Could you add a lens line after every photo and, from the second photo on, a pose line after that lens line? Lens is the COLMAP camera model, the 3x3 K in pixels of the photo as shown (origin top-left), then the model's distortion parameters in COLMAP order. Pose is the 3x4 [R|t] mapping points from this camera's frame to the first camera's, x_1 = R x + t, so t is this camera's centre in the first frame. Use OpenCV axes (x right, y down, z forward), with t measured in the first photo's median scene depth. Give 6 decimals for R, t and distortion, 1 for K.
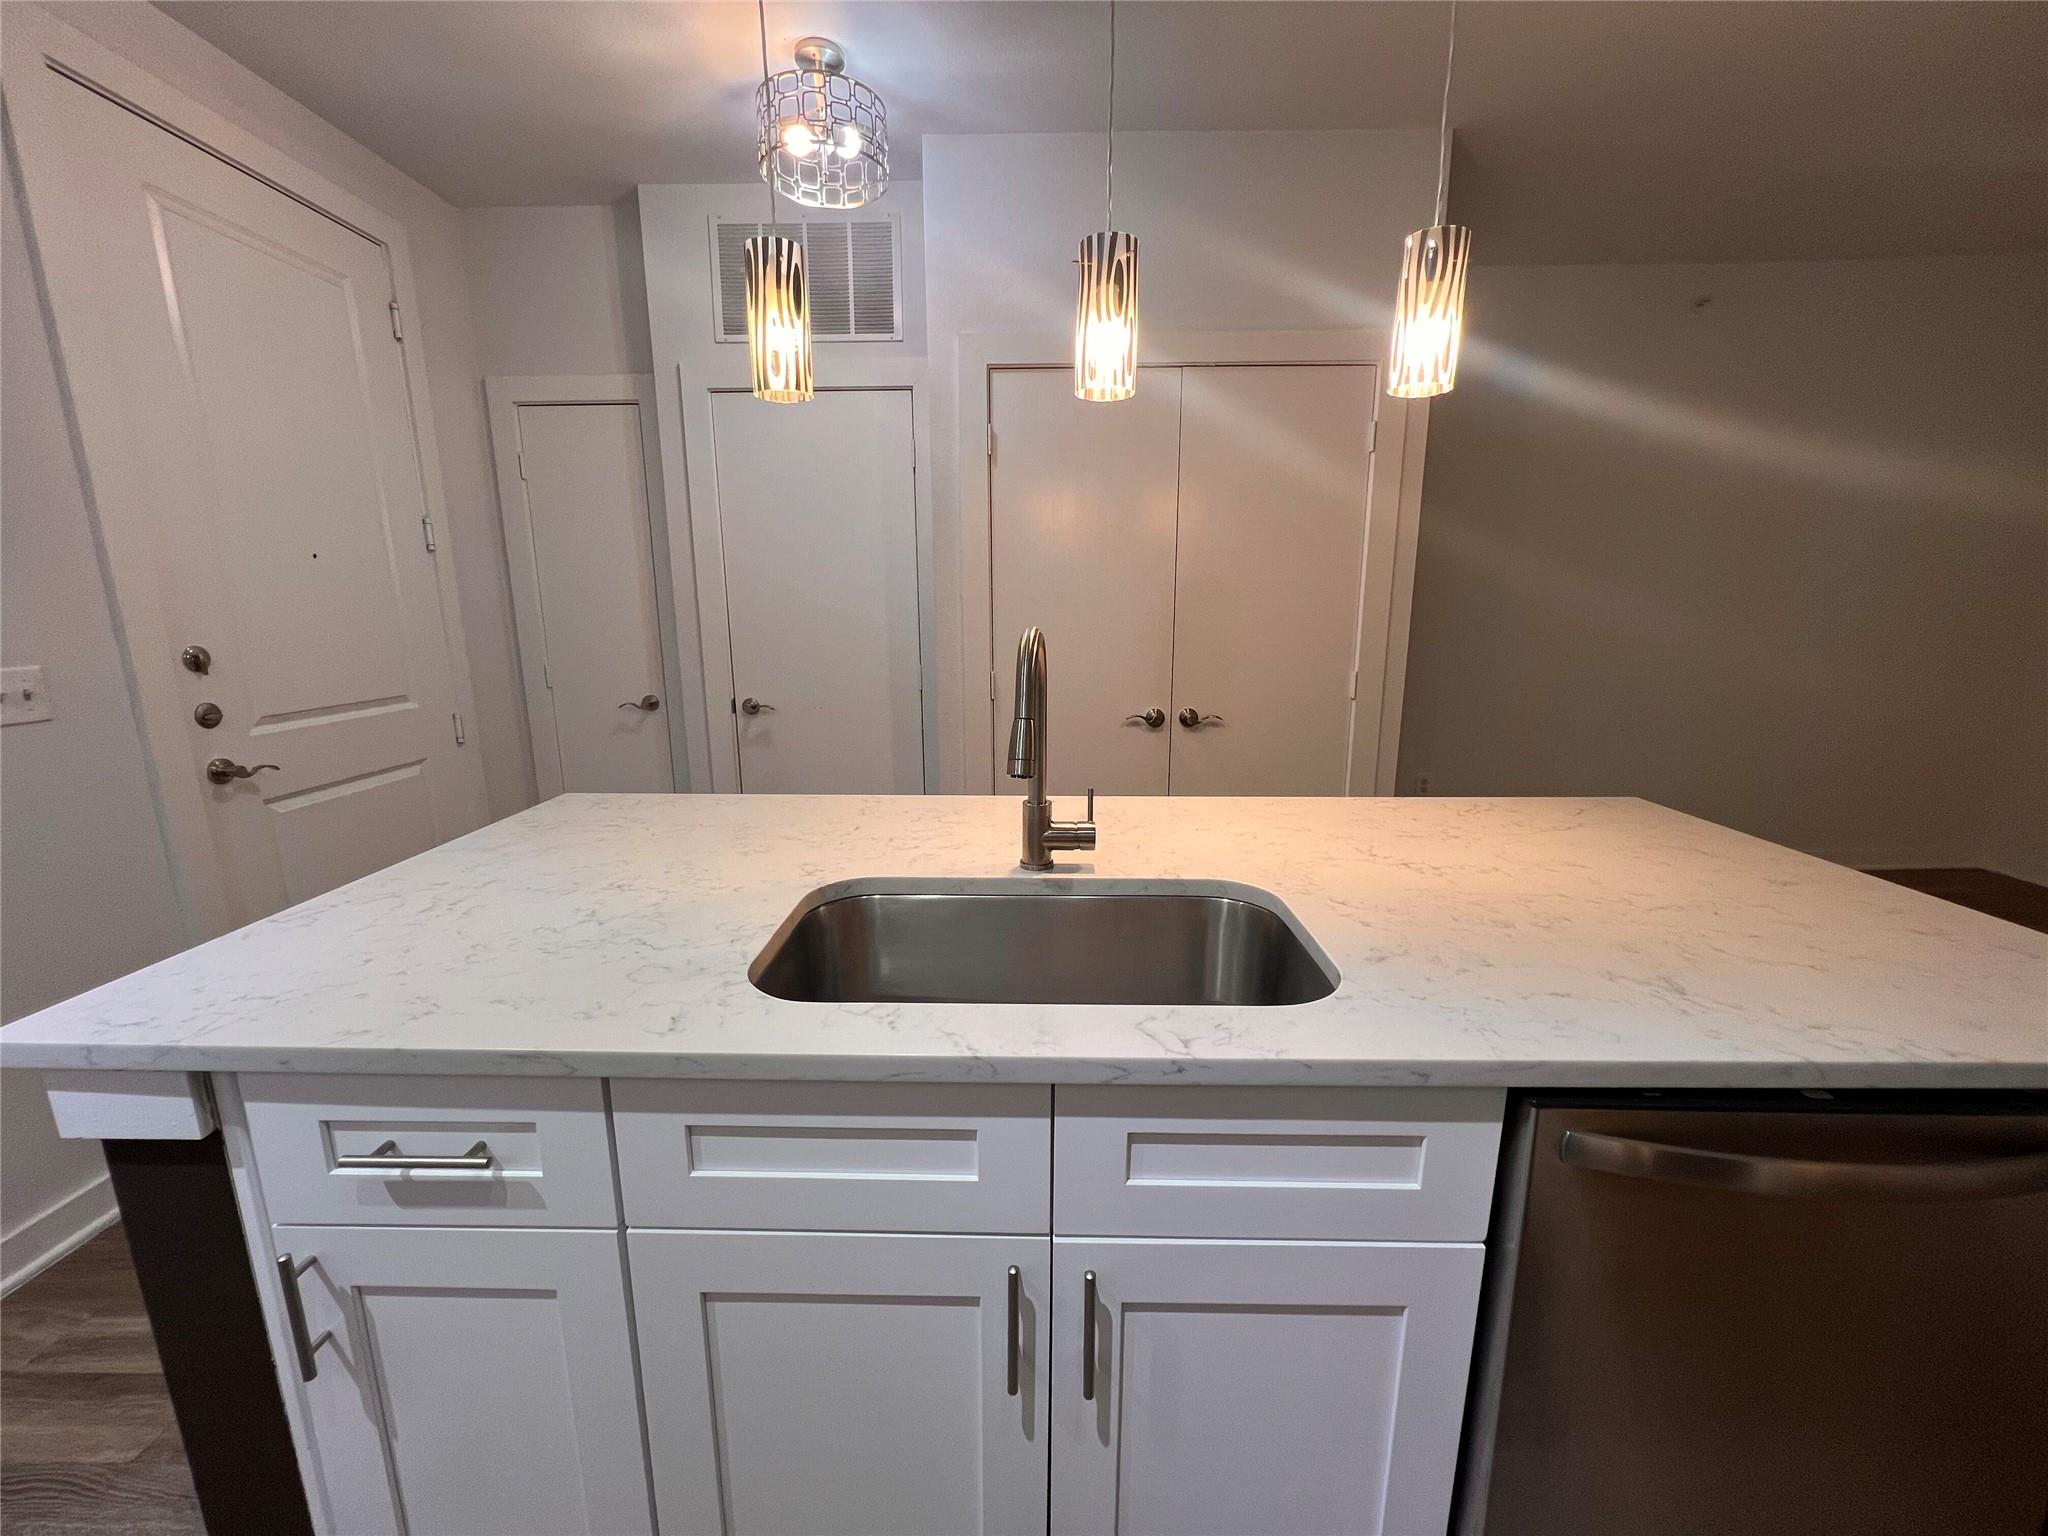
lens RADIAL K [[819.8, 0, 1019.4], [0, 819.8, 769.6], [0, 0, 1]] dist [-0.002464, 0.000289]
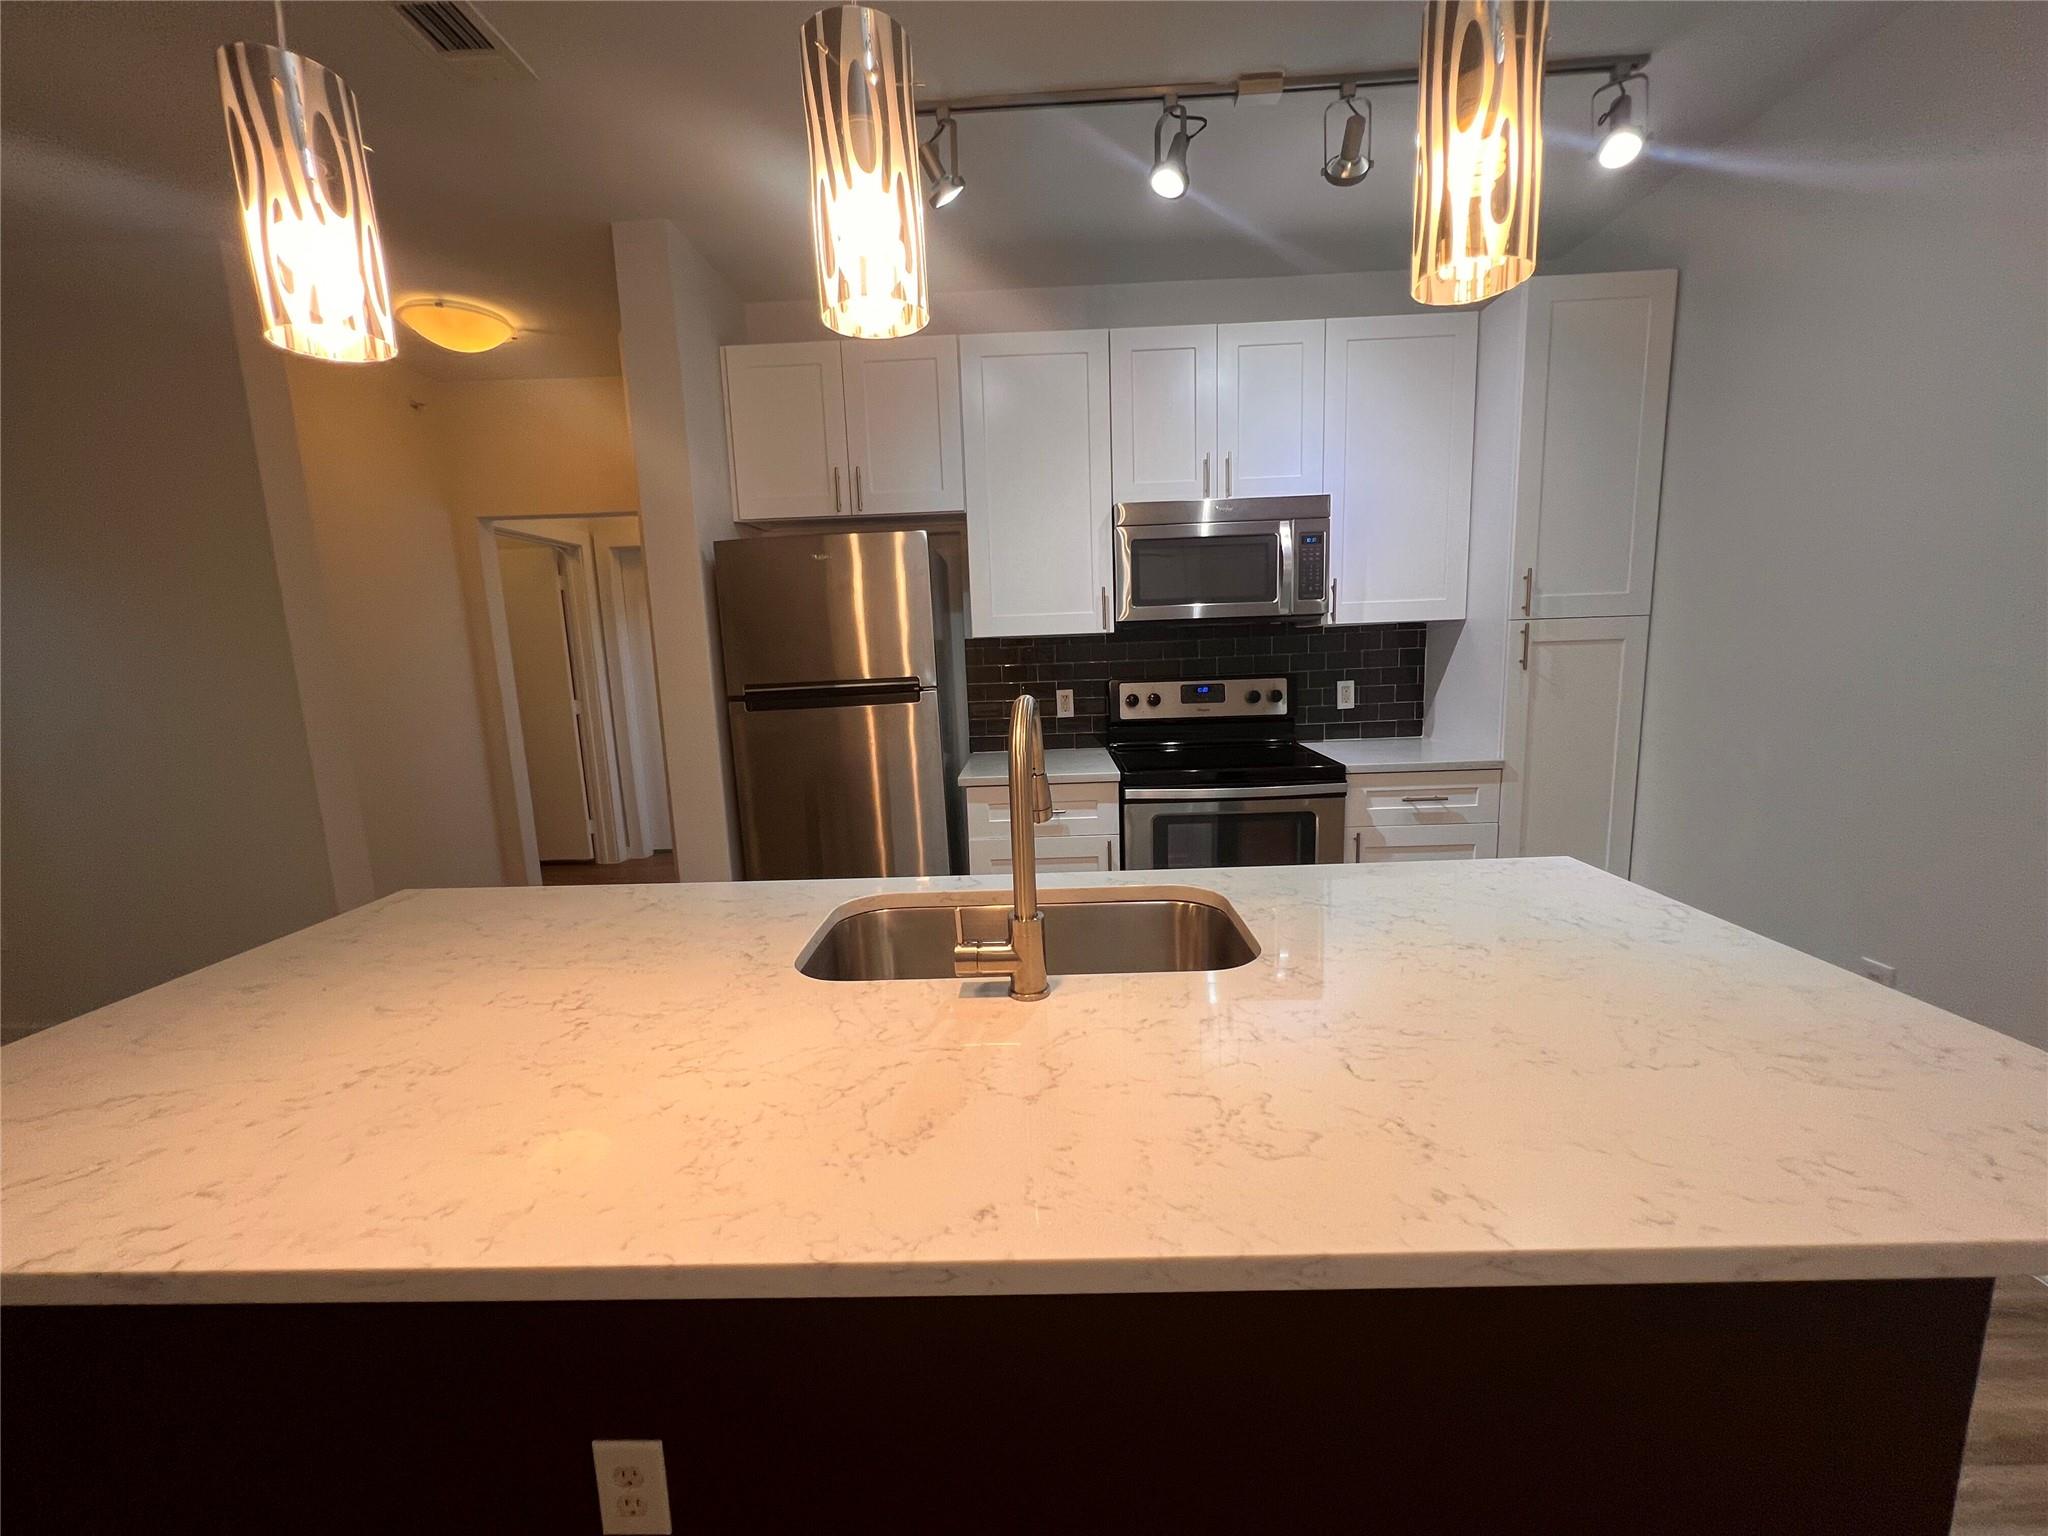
lens RADIAL K [[818.4, 0, 1024.0], [0, 818.4, 768.0], [0, 0, 1]] dist [-0.002422, 0.000148]
pose [[-0.999193, 0.039820, 0.005320, 0.013250], [0.039126, 0.934509, 0.353781, -0.378722], [0.009116, 0.353704, -0.935313, 1.682671]]
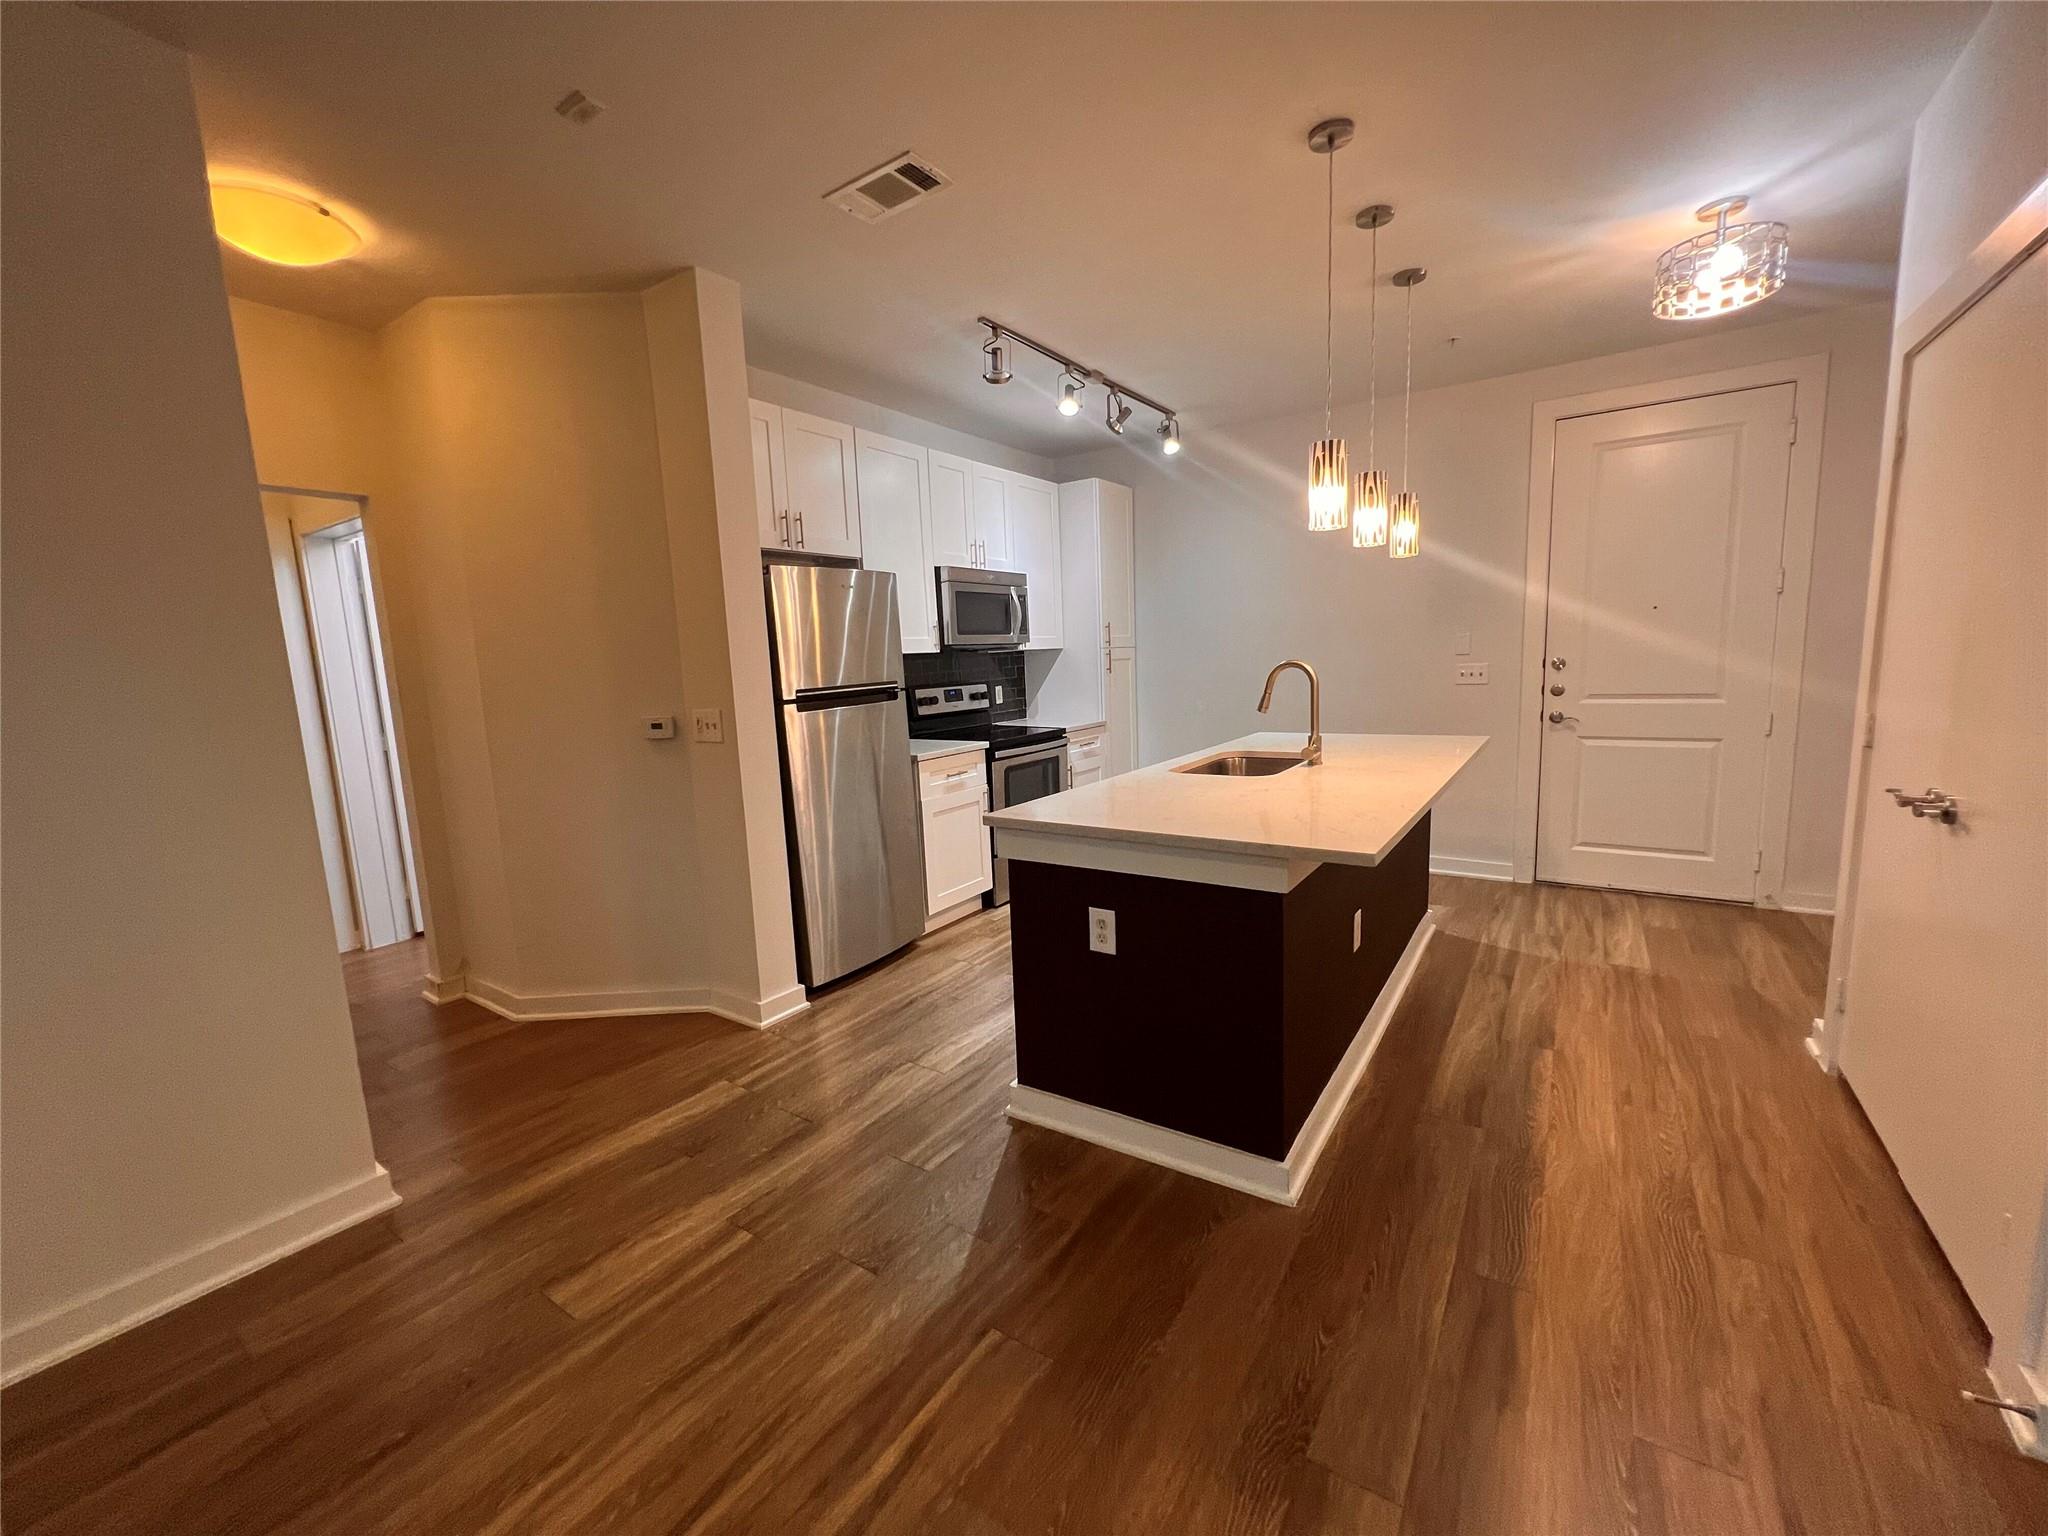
lens RADIAL K [[819.8, 0, 1019.4], [0, 819.8, 769.6], [0, 0, 1]] dist [-0.002464, 0.000289]
pose [[-0.545895, 0.141577, -0.825805, 2.365762], [-0.130901, 0.959105, 0.250962, -0.334508], [0.827565, 0.245098, -0.505039, 1.478271]]
